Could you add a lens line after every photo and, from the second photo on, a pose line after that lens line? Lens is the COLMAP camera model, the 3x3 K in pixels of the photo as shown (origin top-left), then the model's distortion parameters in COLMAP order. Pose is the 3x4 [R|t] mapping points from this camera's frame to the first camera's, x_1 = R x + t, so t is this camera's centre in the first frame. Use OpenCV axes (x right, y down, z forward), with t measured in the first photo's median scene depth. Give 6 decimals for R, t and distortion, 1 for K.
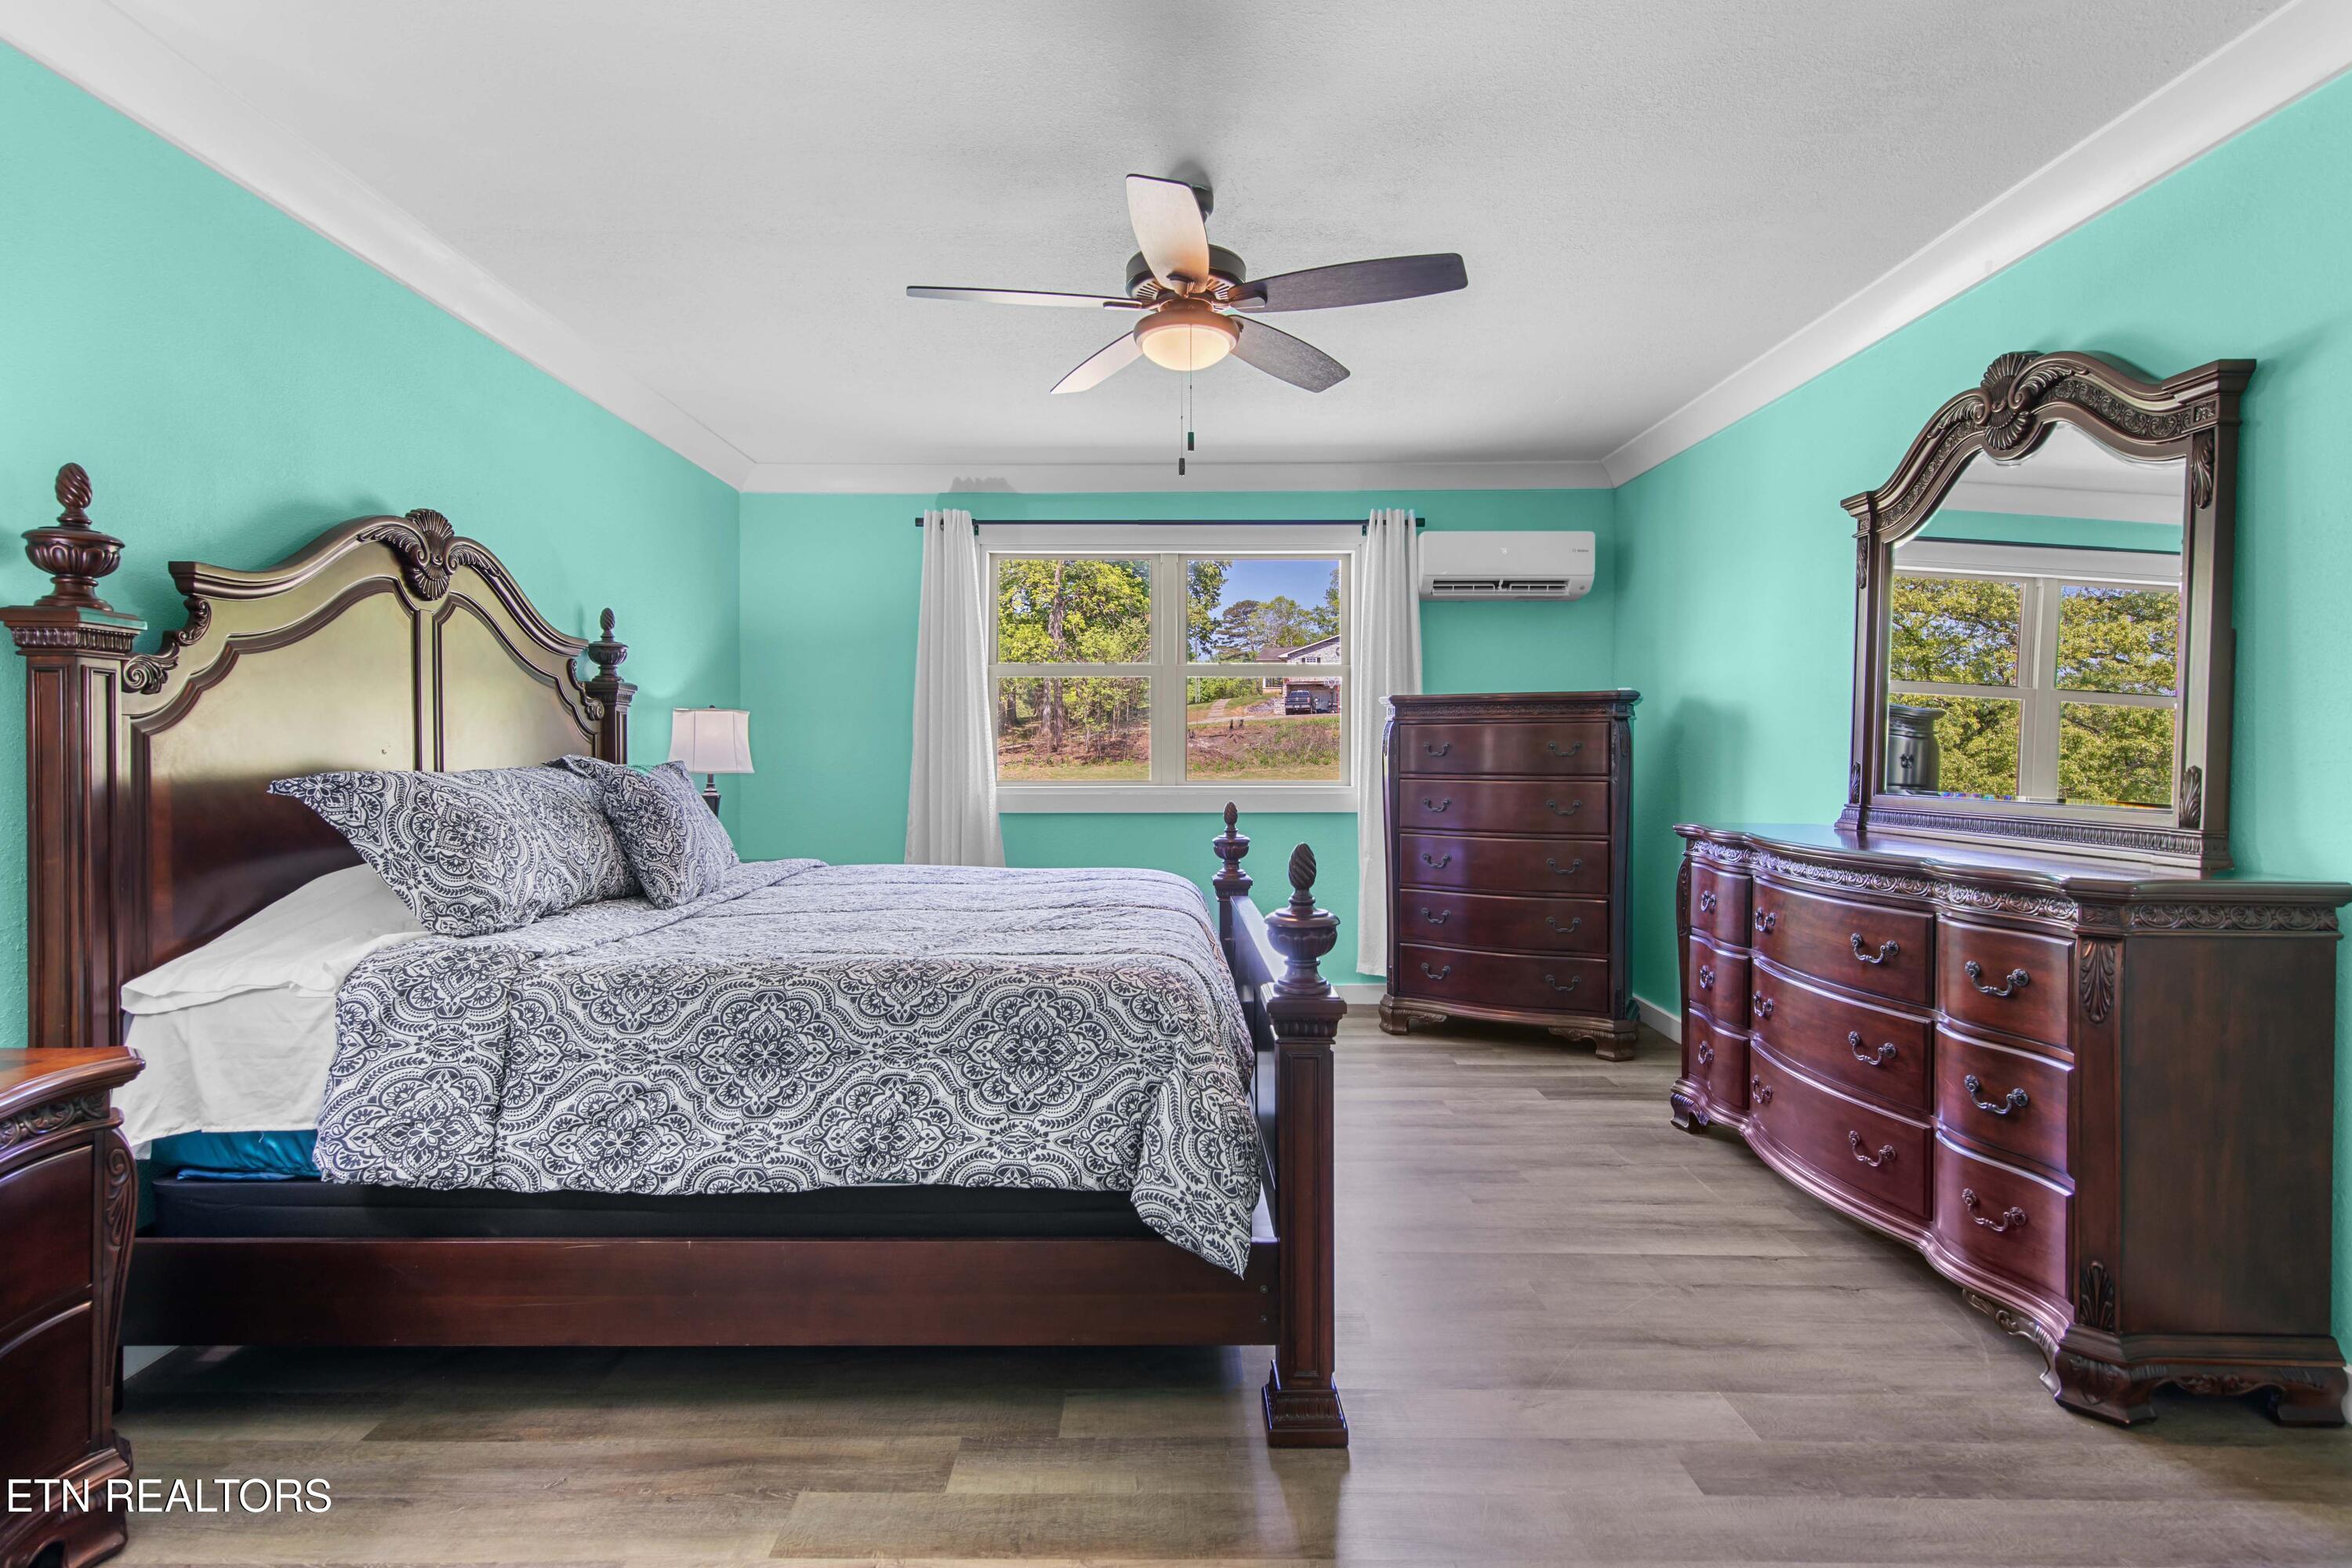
lens RADIAL K [[1142.4, 0, 1176.0], [0, 1142.4, 784.0], [0, 0, 1]] dist [0.000885, -0.000377]
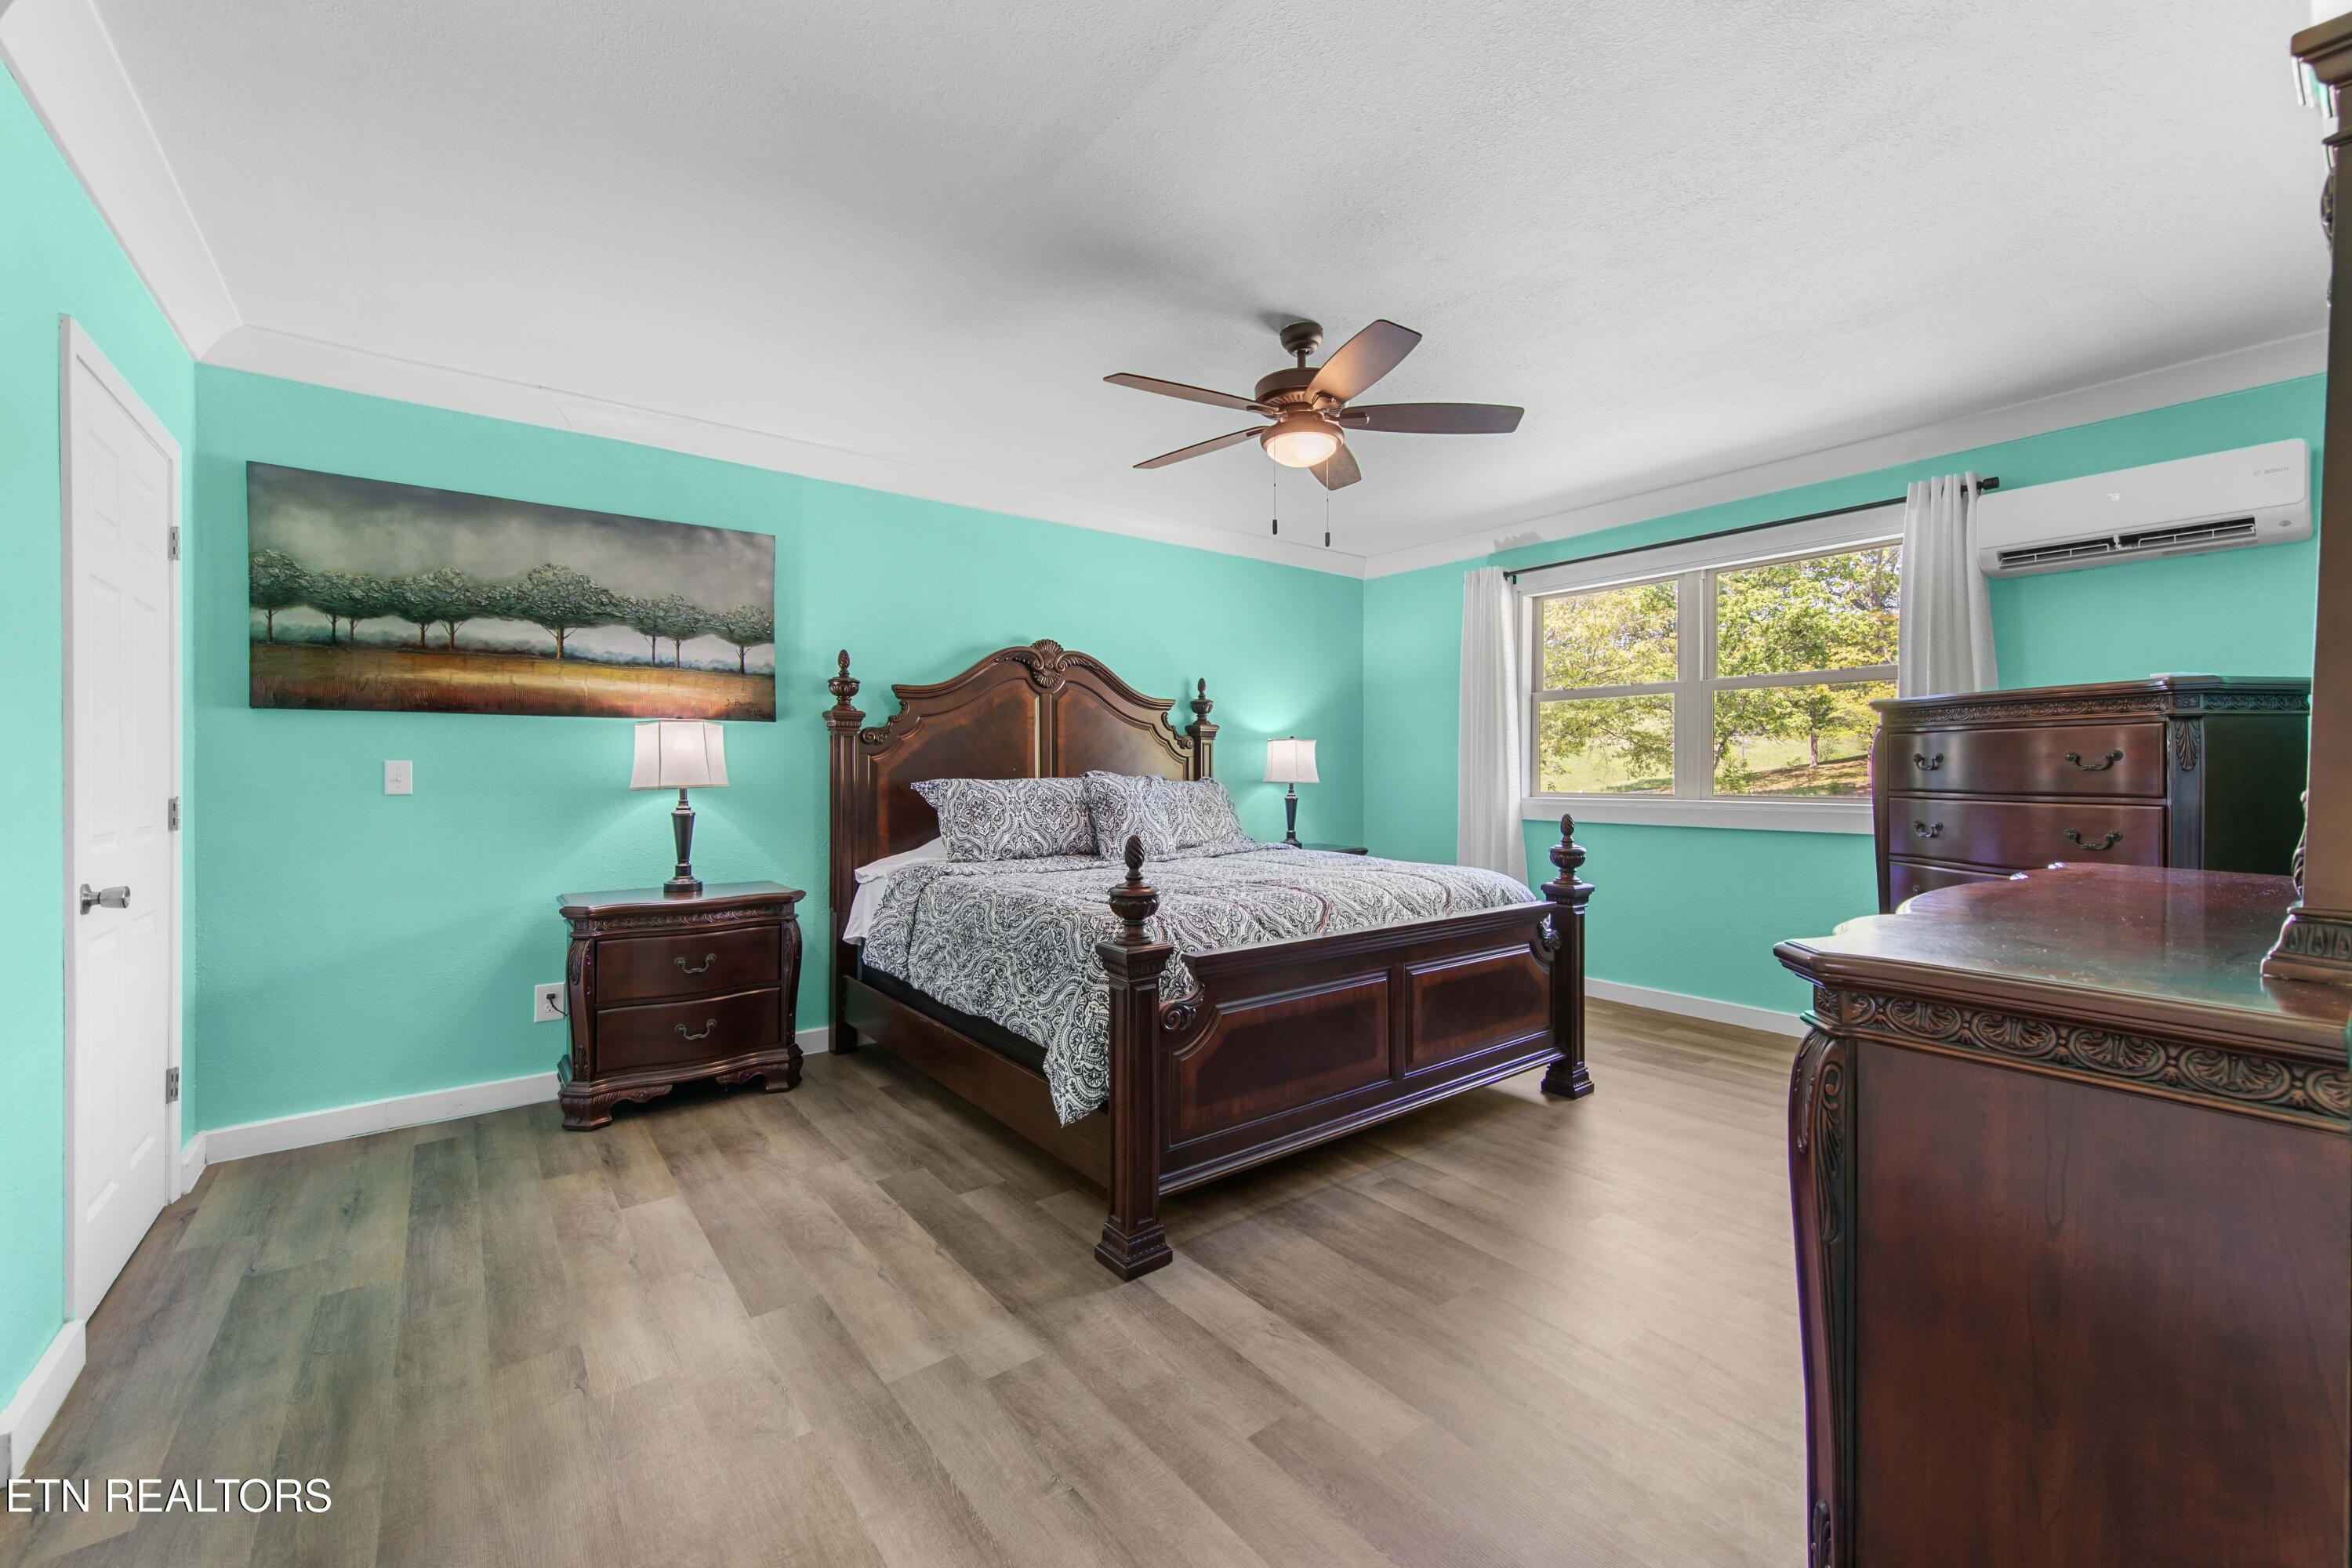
lens RADIAL K [[940.2, 0, 1176.0], [0, 940.2, 784.0], [0, 0, 1]] dist [-0.010458, 0.000011]
pose [[0.608920, 0.009416, -0.793176, 0.788101], [-0.017527, 0.999845, -0.001586, -0.006051], [0.793038, 0.014867, 0.608991, 0.270865]]
